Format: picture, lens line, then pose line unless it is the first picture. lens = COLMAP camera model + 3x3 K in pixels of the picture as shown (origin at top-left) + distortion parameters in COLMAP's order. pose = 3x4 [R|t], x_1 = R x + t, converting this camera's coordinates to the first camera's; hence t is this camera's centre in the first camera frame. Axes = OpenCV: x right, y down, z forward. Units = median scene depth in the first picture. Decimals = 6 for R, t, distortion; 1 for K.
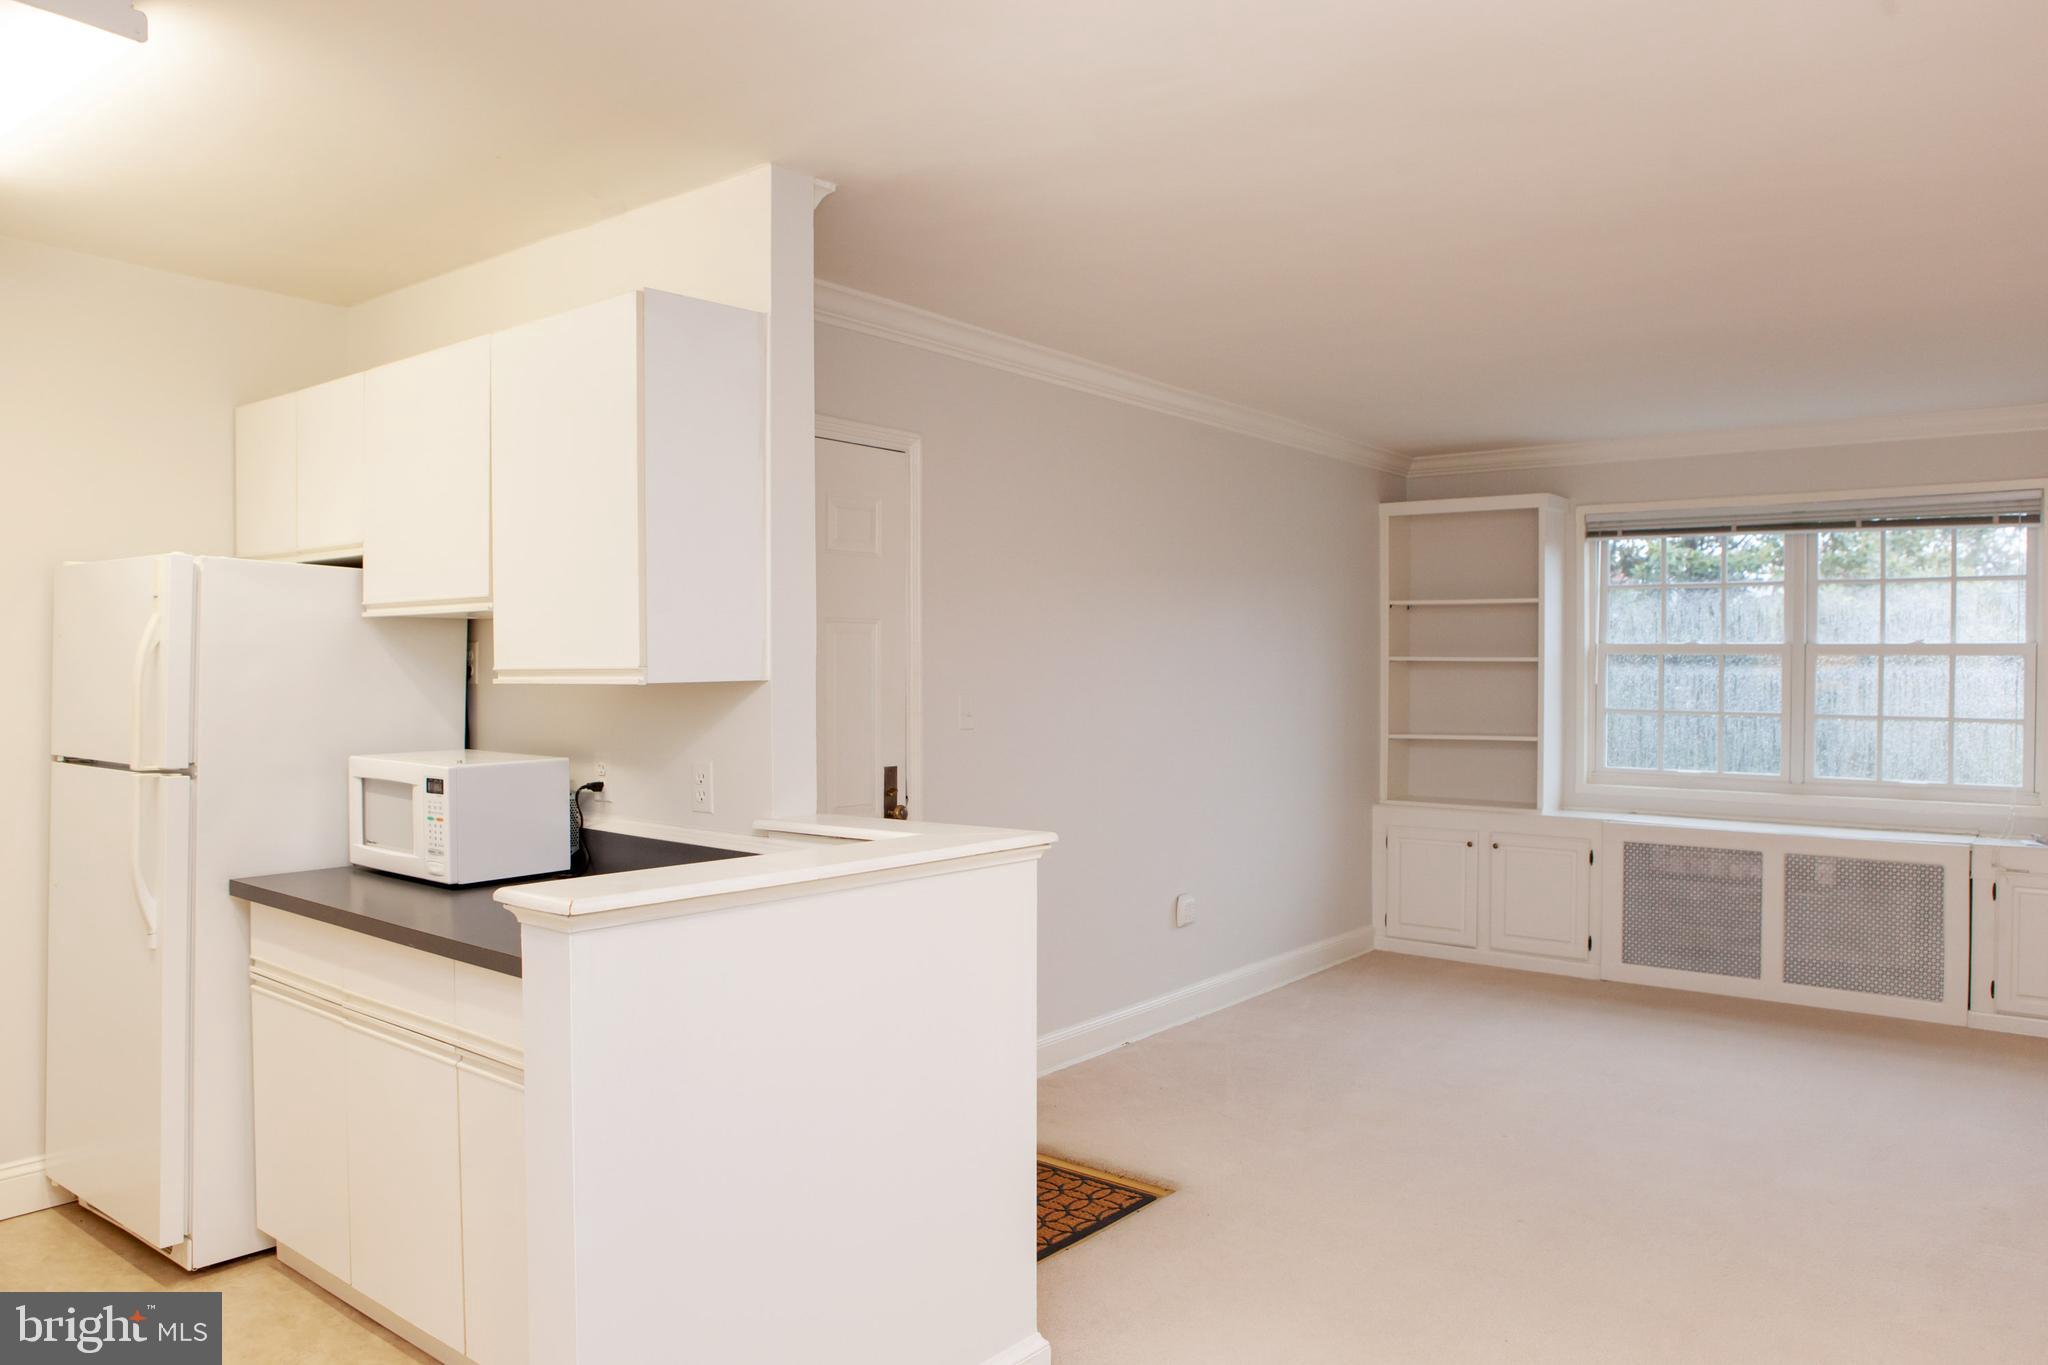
lens RADIAL K [[1413.0, 0, 1024.0], [0, 1413.0, 682.5], [0, 0, 1]] dist [-0.111512, 0.077872]
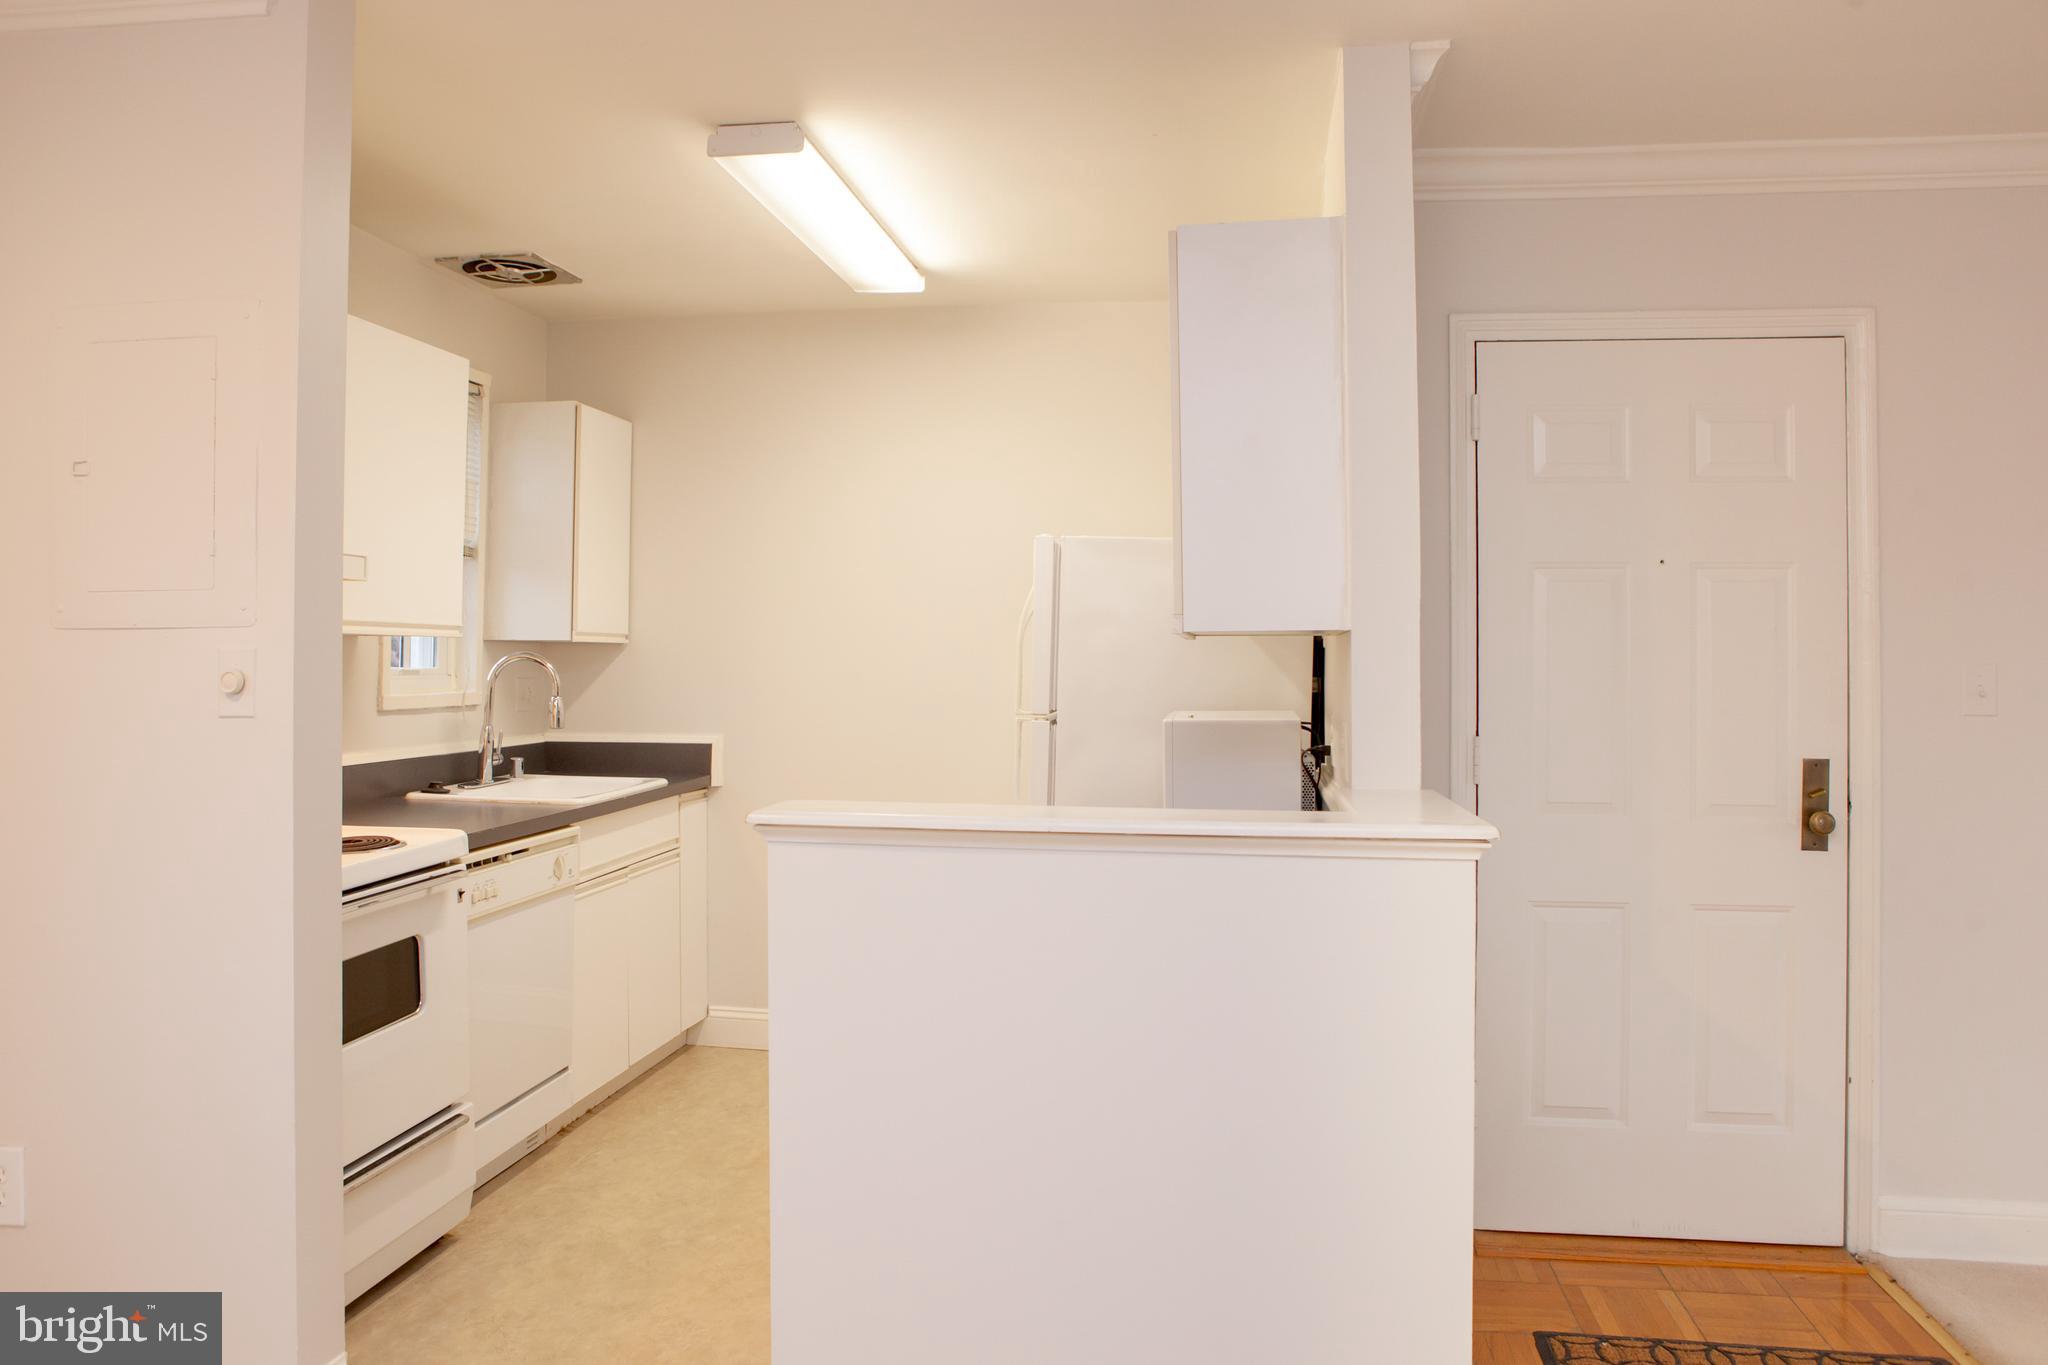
lens RADIAL K [[1459.5, 0, 1019.5], [0, 1459.5, 629.0], [0, 0, 1]] dist [-0.119104, 0.089046]
pose [[0.487913, -0.021914, -0.872617, 0.363979], [-0.013669, 0.999370, -0.032740, 0.022454], [0.872785, 0.027902, 0.487306, 0.288218]]
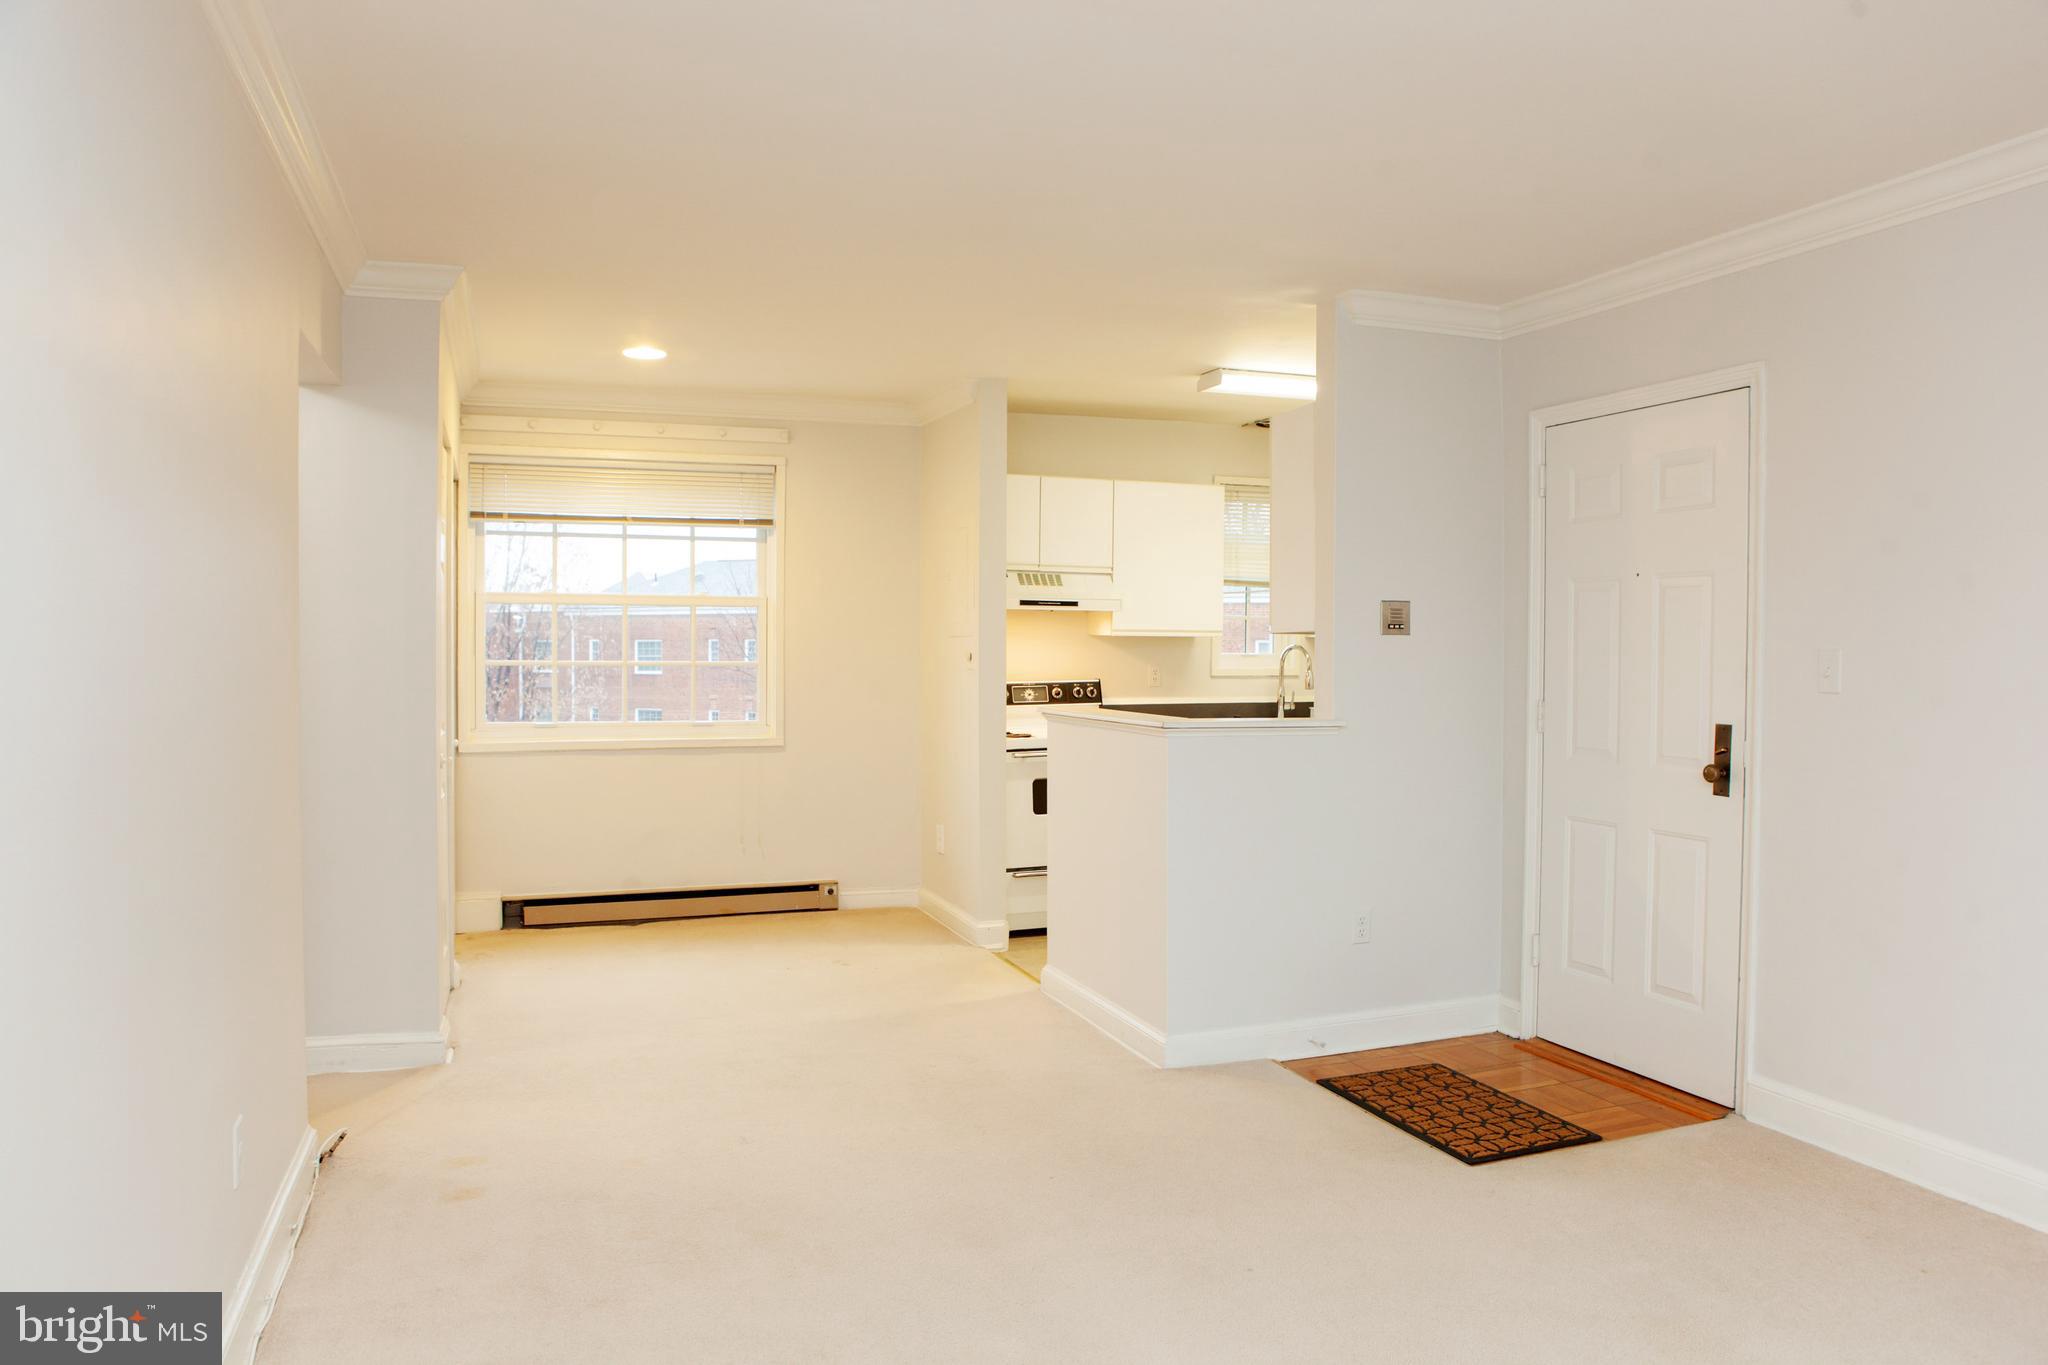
lens RADIAL K [[1407.3, 0, 1024.0], [0, 1407.3, 682.5], [0, 0, 1]] dist [-0.103039, 0.074531]
pose [[-0.519910, 0.011799, -0.854139, 0.968707], [-0.020701, 0.999437, 0.026407, 0.017474], [0.853970, 0.031411, -0.519373, 1.123869]]
